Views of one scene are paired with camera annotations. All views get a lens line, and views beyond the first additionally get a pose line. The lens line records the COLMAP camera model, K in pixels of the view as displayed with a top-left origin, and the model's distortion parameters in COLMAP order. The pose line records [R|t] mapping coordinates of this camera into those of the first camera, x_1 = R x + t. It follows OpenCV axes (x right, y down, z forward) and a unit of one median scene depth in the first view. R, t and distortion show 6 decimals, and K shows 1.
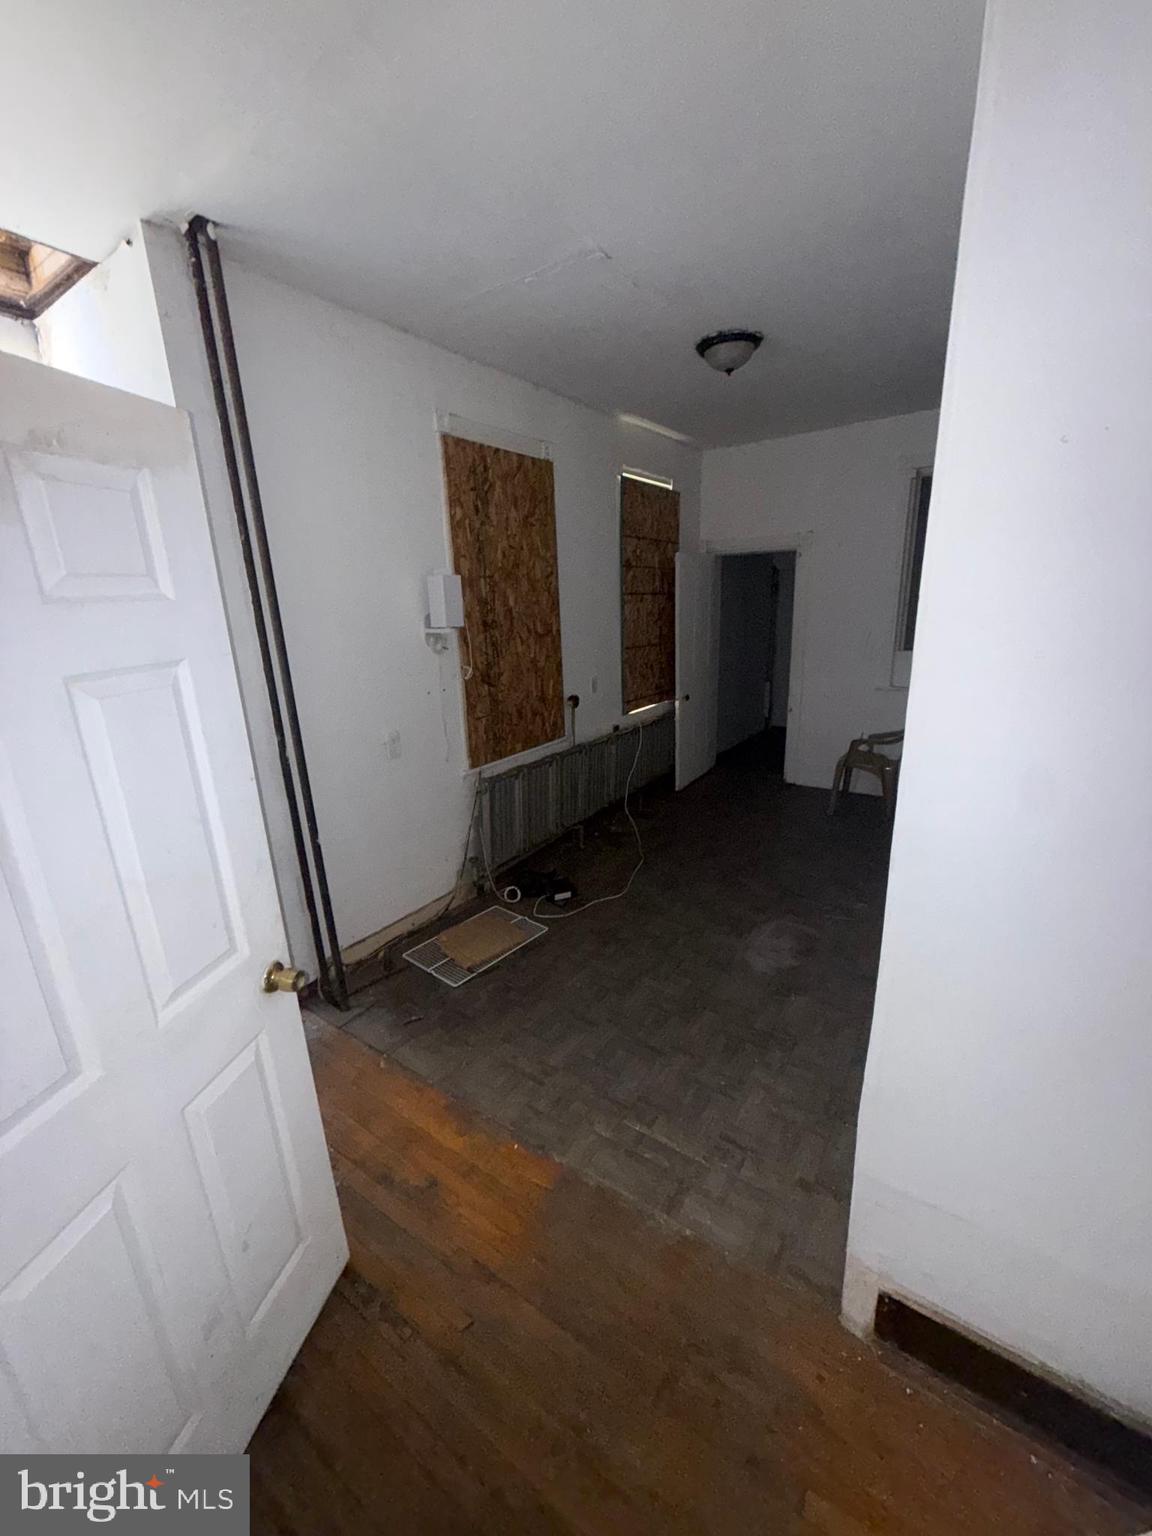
lens RADIAL K [[611.2, 0, 575.1], [0, 611.2, 763.9], [0, 0, 1]] dist [0.001084, 0.000078]
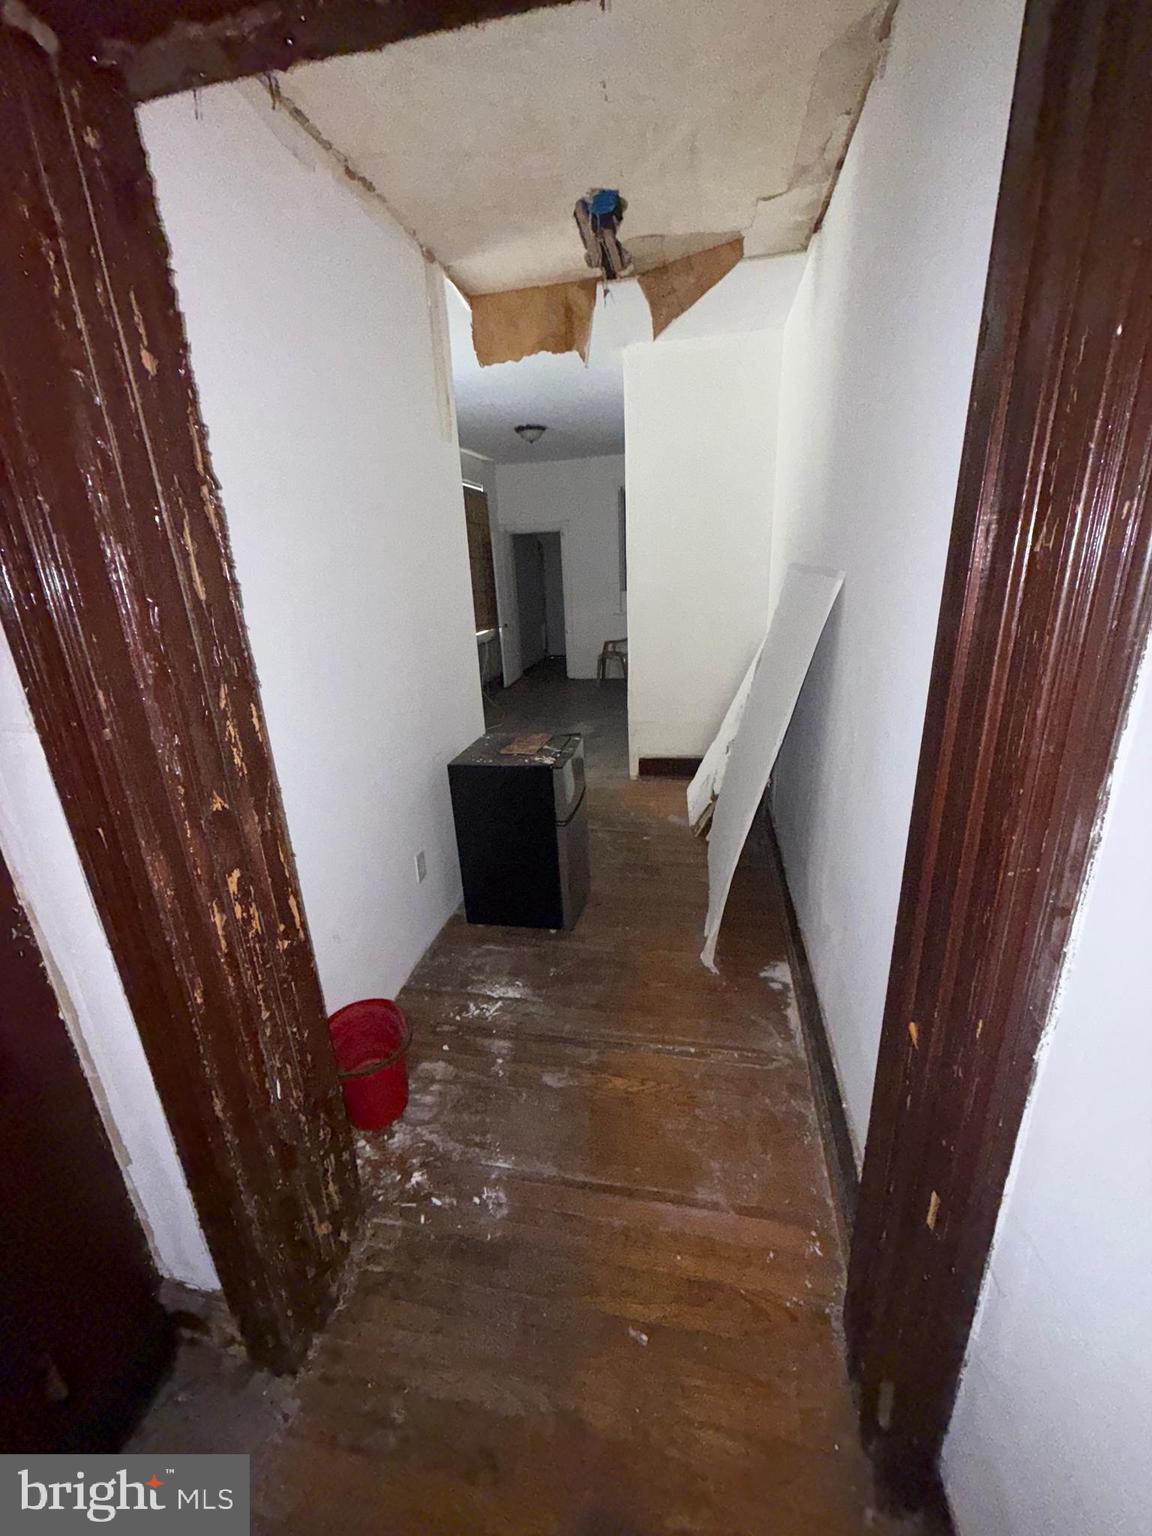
lens RADIAL K [[611.2, 0, 575.1], [0, 611.2, 763.9], [0, 0, 1]] dist [0.001084, 0.000078]
pose [[0.918036, -0.124144, 0.376561, -0.299625], [0.108561, 0.992128, 0.062418, 0.168986], [-0.381345, -0.016422, 0.924287, -0.543056]]
